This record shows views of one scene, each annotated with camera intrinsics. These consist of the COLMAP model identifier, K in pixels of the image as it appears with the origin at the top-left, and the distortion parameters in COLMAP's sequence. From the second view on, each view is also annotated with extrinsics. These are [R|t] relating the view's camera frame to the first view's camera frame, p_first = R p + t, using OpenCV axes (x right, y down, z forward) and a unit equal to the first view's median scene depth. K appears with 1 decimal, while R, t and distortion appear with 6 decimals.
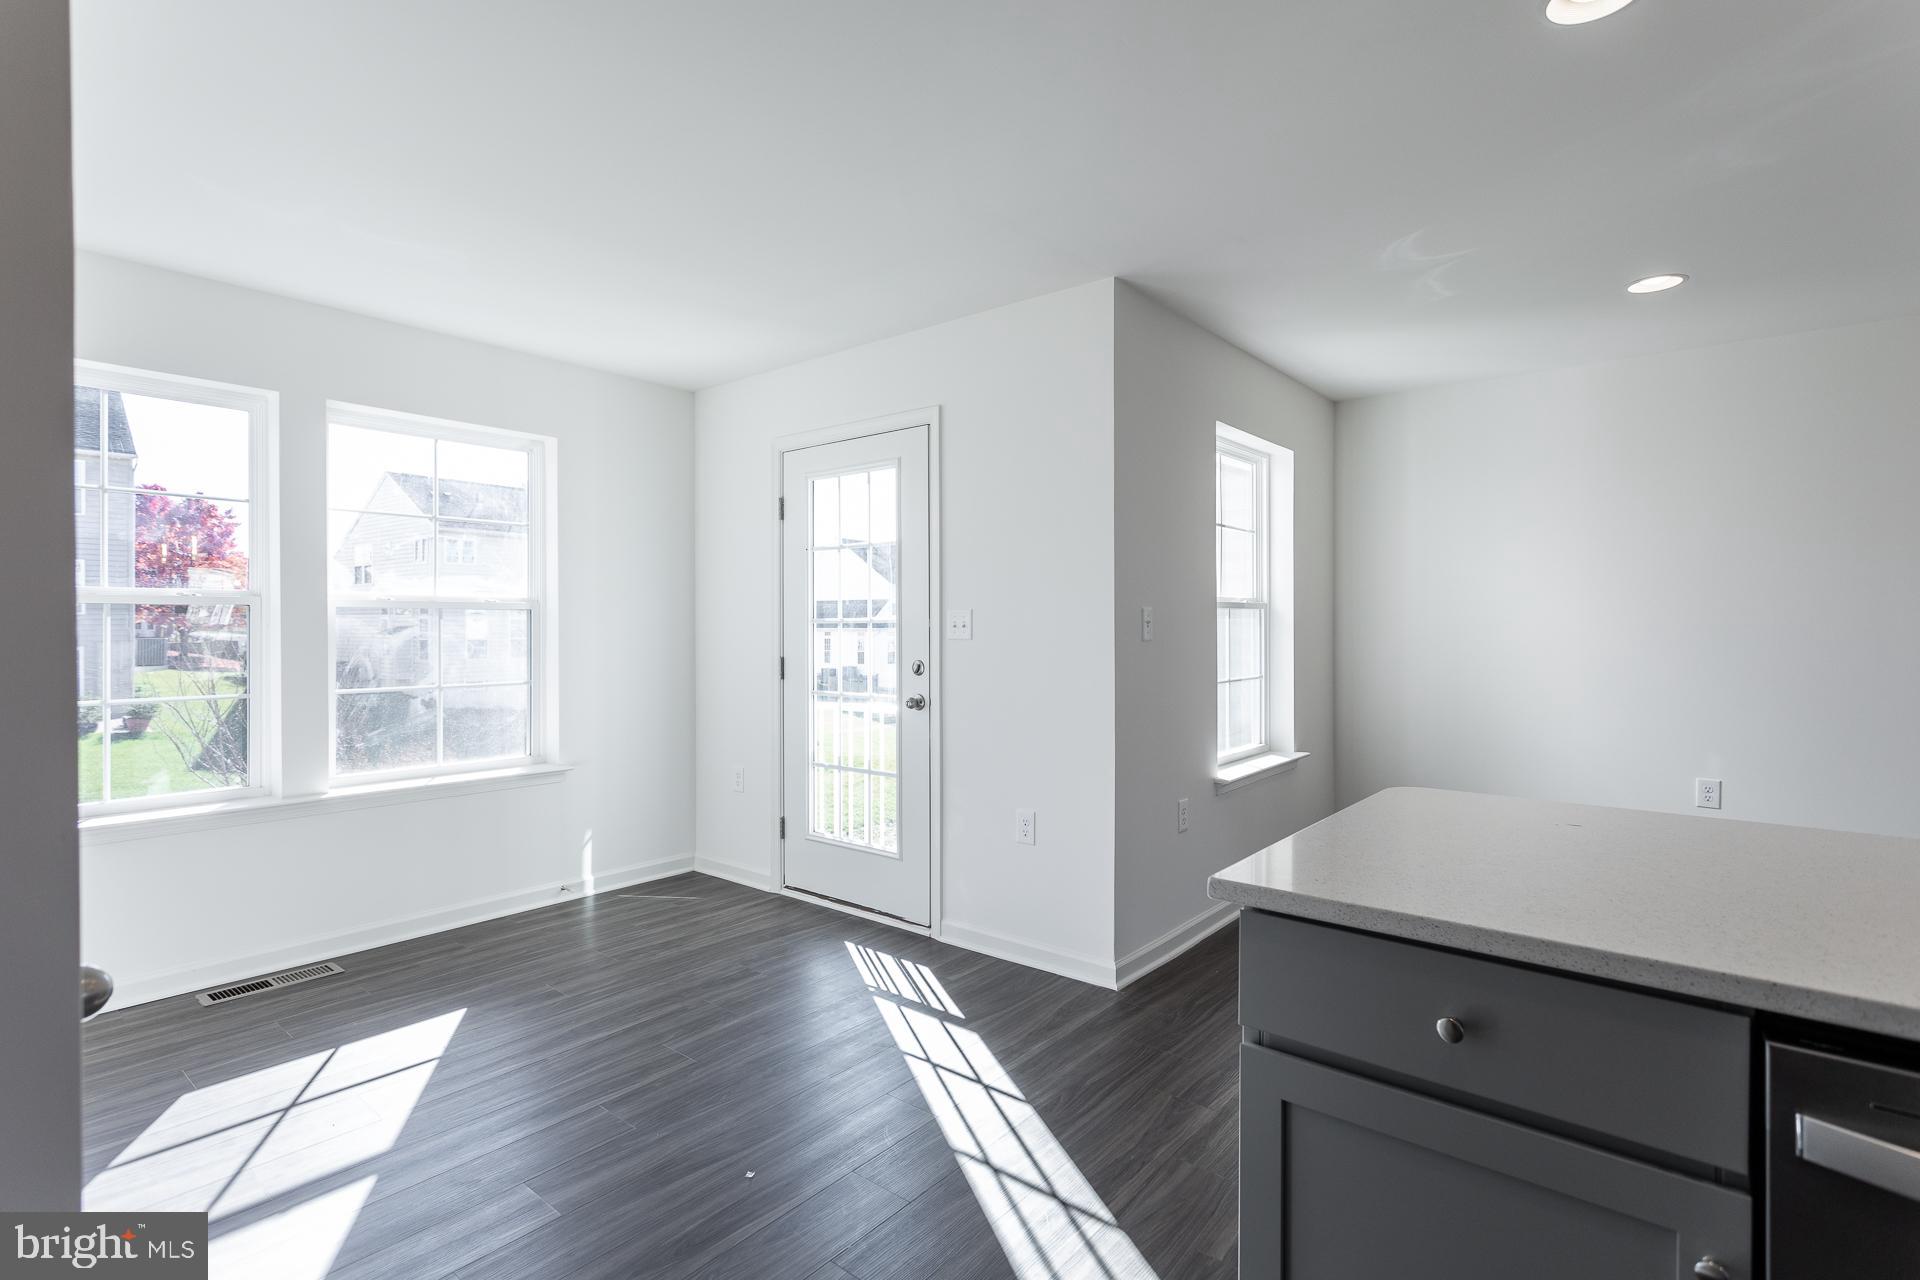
lens RADIAL K [[923.2, 0, 968.8], [0, 923.2, 627.7], [0, 0, 1]] dist [0.000013, 0.001818]
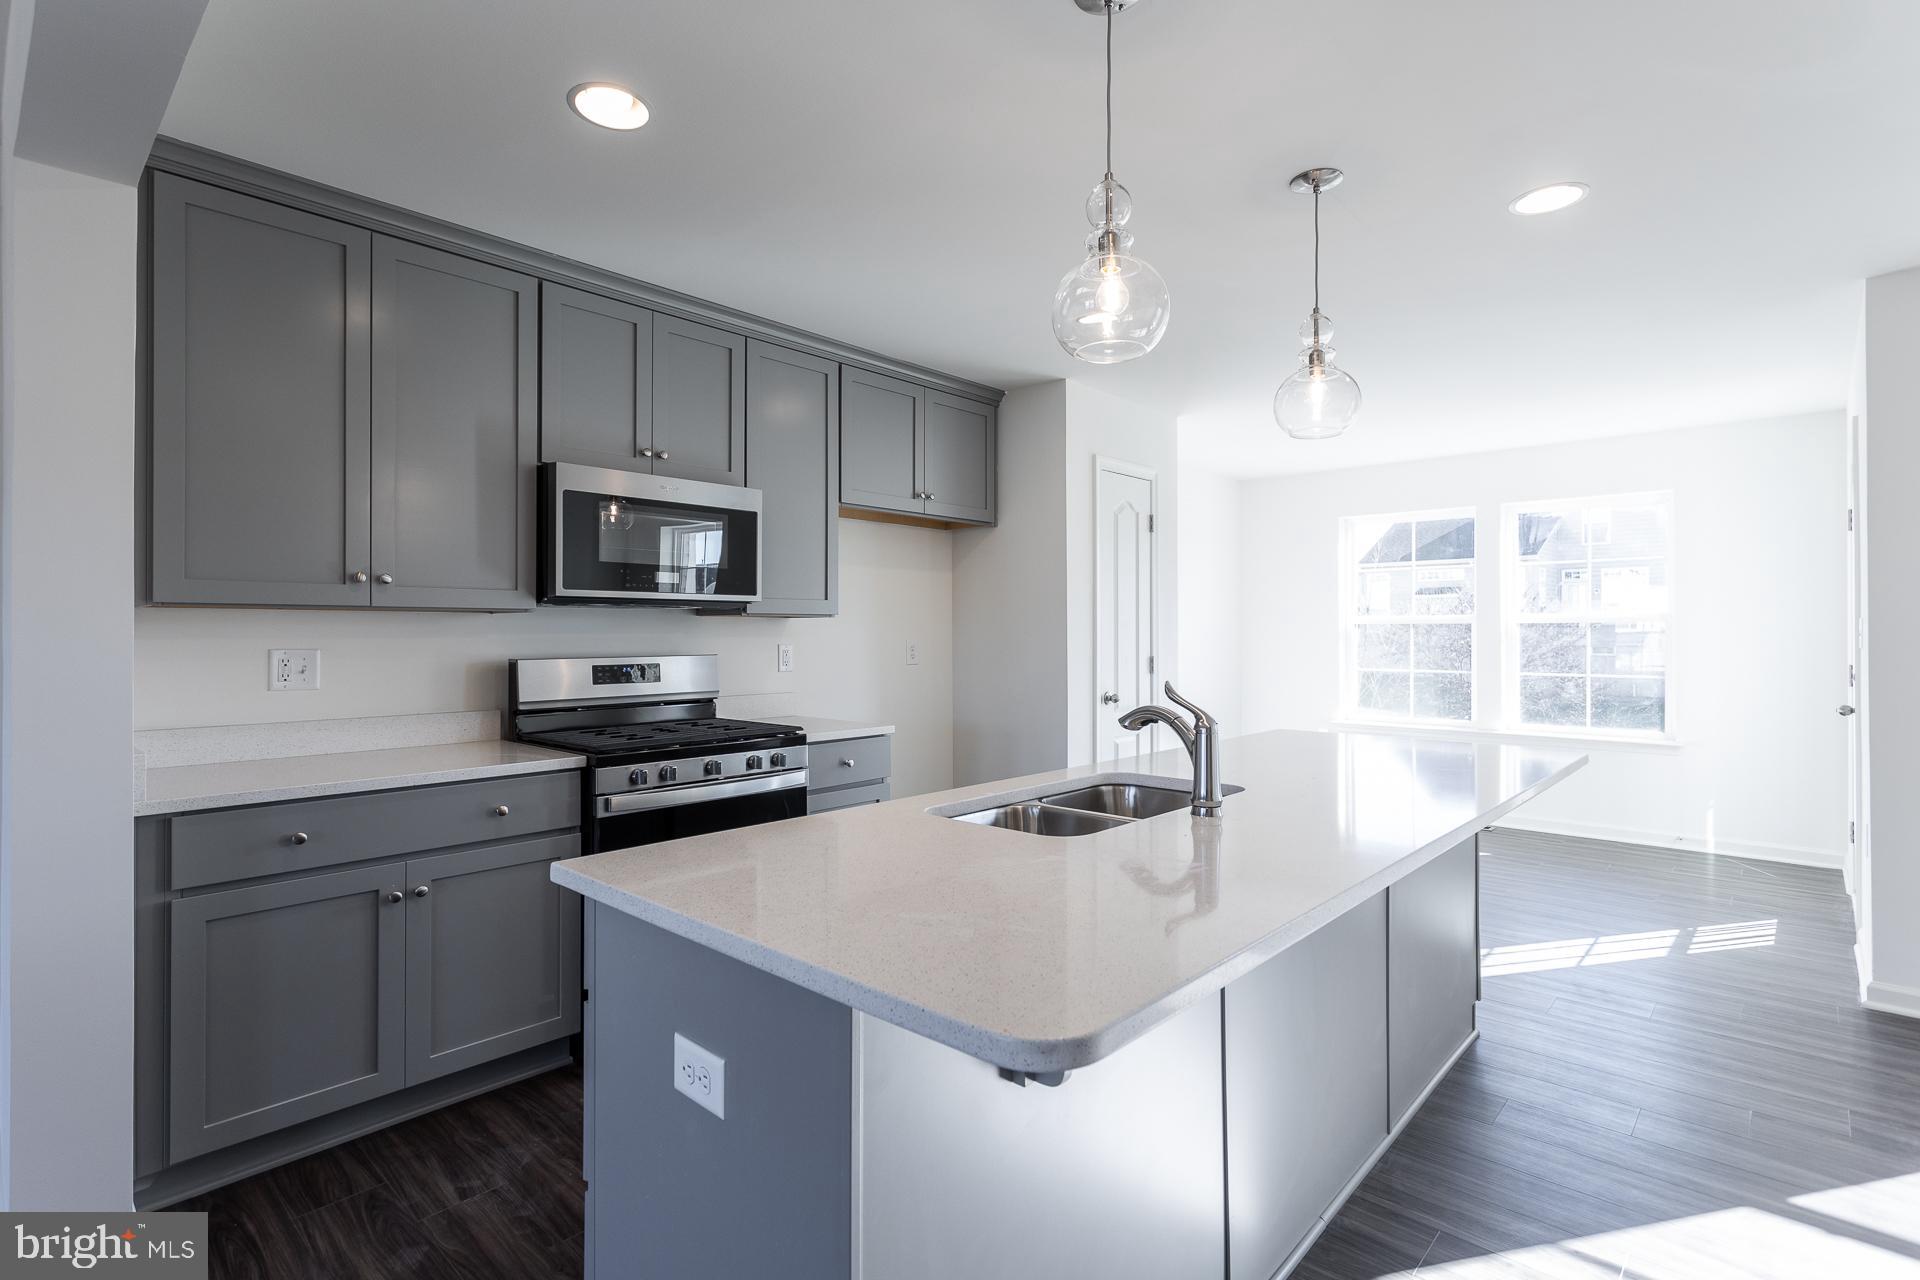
lens RADIAL K [[923.2, 0, 970.1], [0, 923.2, 628.0], [0, 0, 1]] dist [0.000013, 0.001818]
pose [[-0.071905, -0.006175, -0.997392, 1.040120], [-0.000205, 0.999981, -0.006177, -0.004213], [0.997411, -0.000239, -0.071905, 0.107867]]
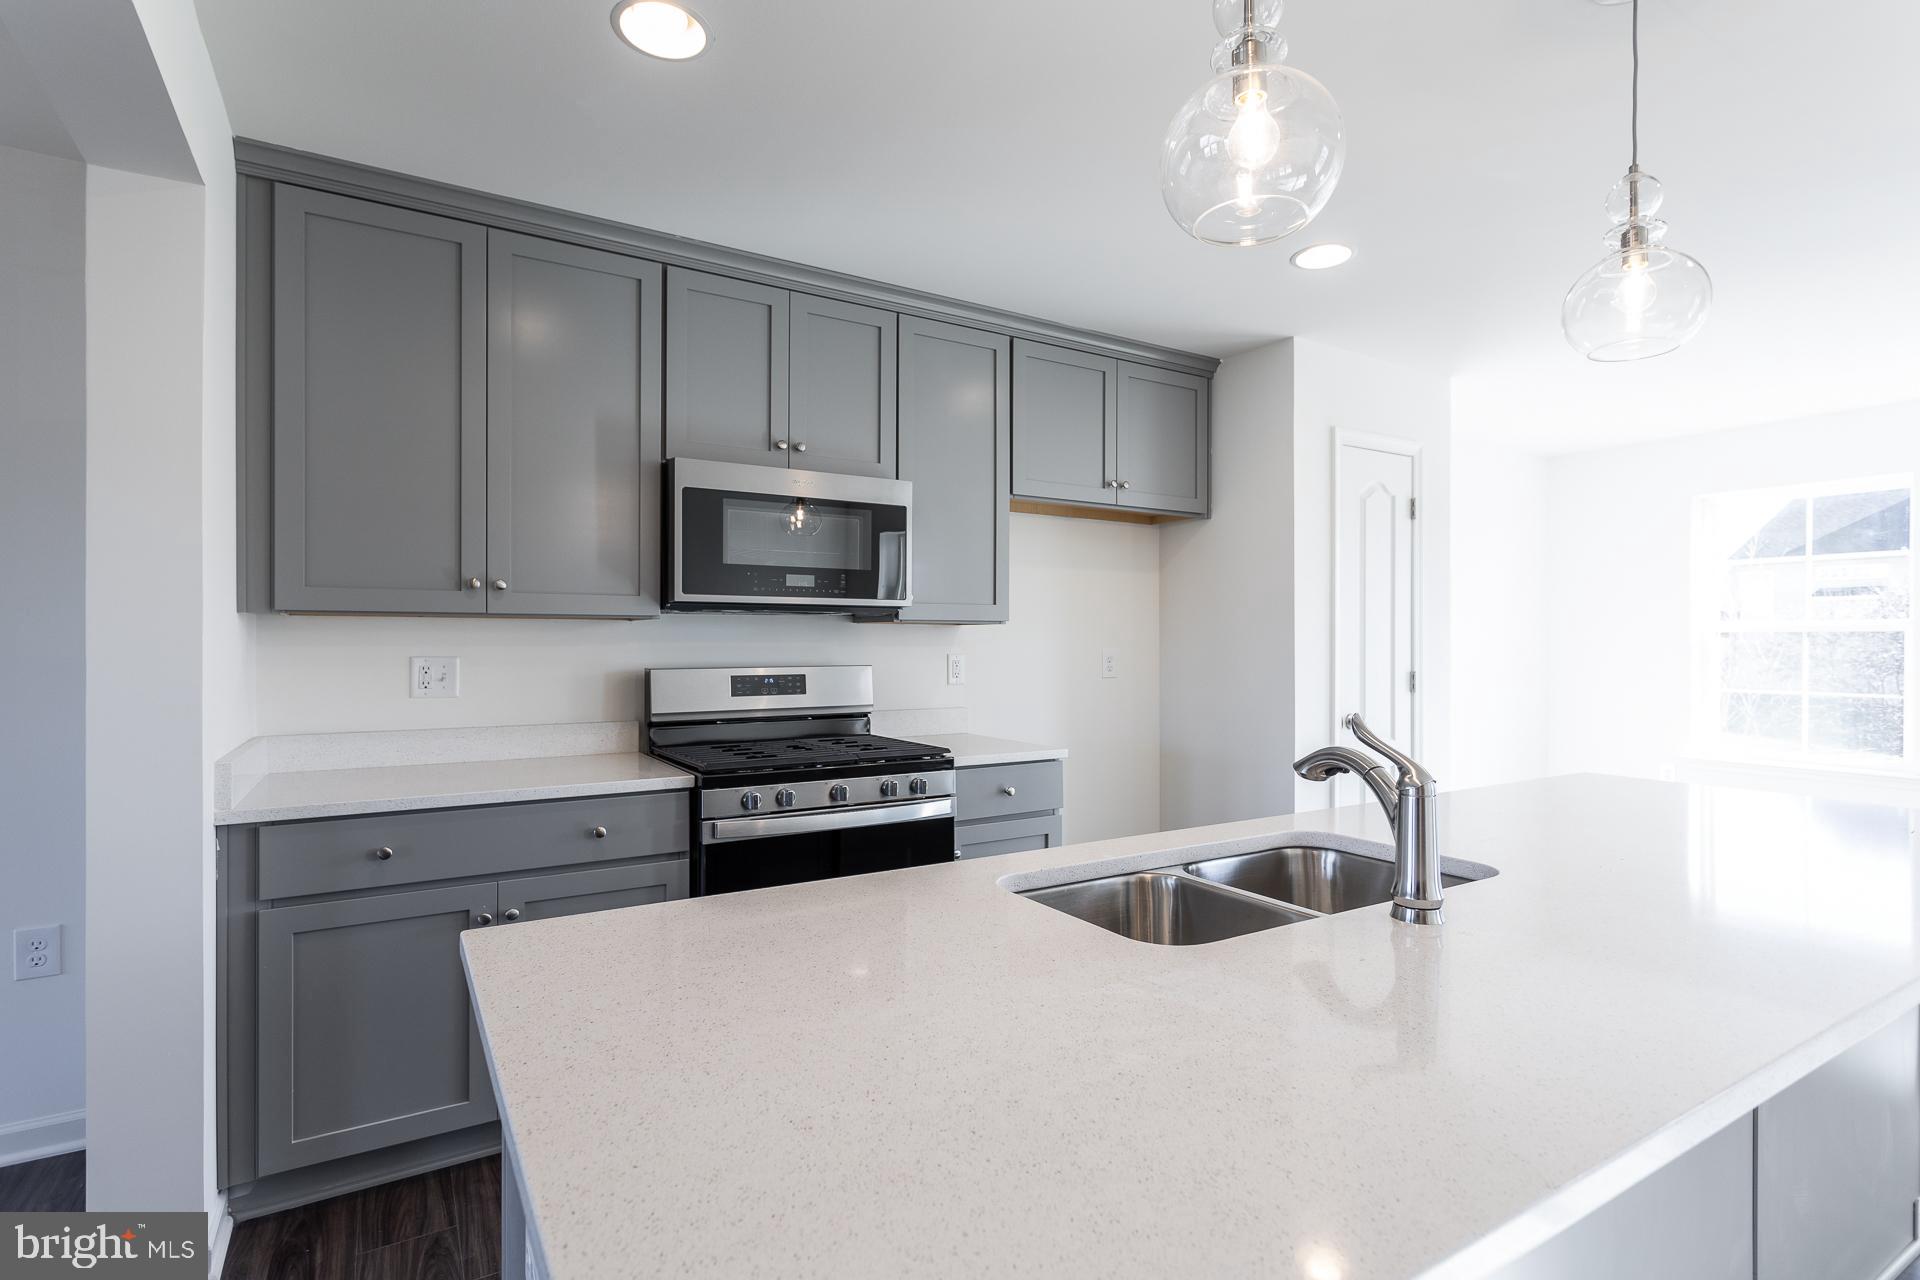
lens RADIAL K [[923.2, 0, 950.5], [0, 923.2, 643.6], [0, 0, 1]] dist [0.000013, 0.001818]
pose [[-0.363855, -0.000408, -0.931455, 0.901155], [-0.001718, 0.999998, 0.000232, -0.003402], [0.931454, 0.001684, -0.363855, 0.163236]]
